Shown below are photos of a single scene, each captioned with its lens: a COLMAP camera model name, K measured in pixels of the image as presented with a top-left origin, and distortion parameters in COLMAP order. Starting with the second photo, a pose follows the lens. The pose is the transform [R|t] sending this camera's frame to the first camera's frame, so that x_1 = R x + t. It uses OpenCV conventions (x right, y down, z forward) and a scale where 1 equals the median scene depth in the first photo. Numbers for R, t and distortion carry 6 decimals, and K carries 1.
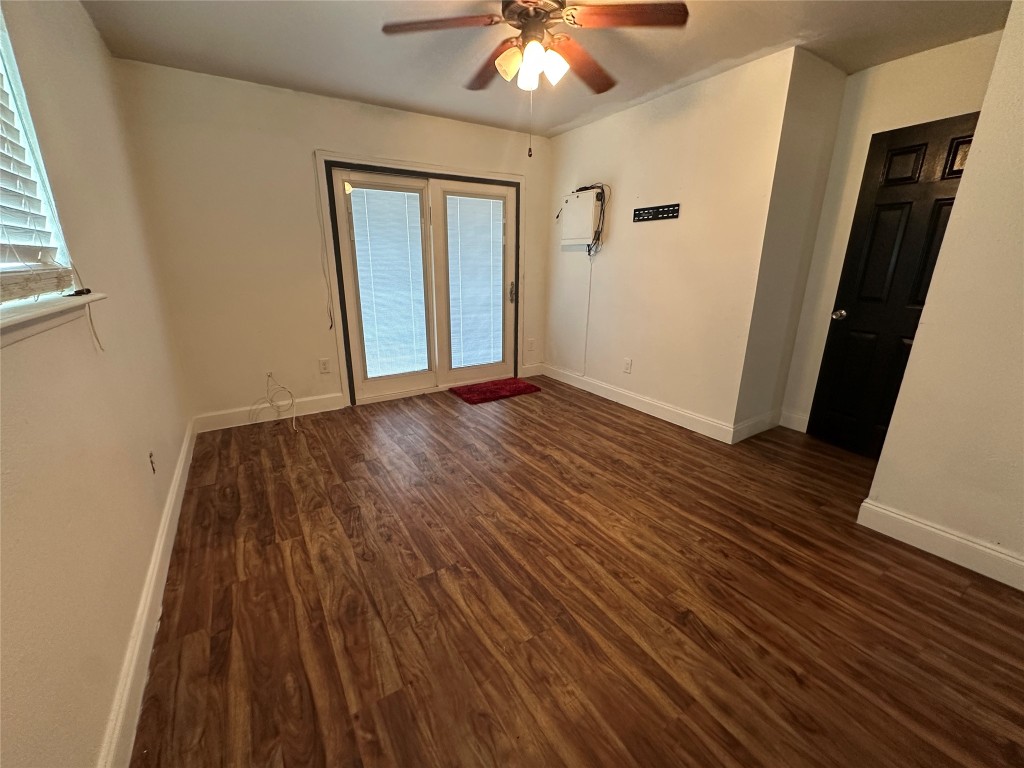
lens RADIAL K [[415.3, 0, 511.6], [0, 415.3, 383.3], [0, 0, 1]] dist [0.002280, -0.000023]
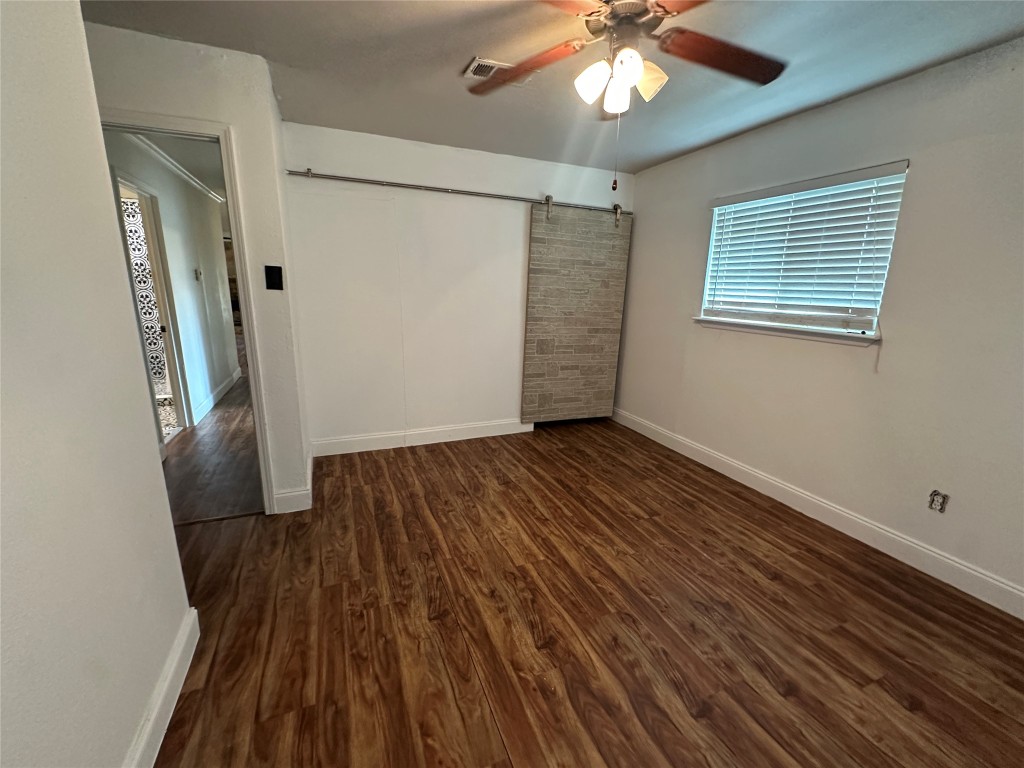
lens RADIAL K [[415.3, 0, 512.2], [0, 415.3, 383.9], [0, 0, 1]] dist [0.002280, -0.000023]
pose [[-0.985285, -0.068434, 0.156624, 0.086230], [0.018625, 0.867902, 0.496386, -0.589647], [-0.169904, 0.491998, -0.853856, 1.807972]]
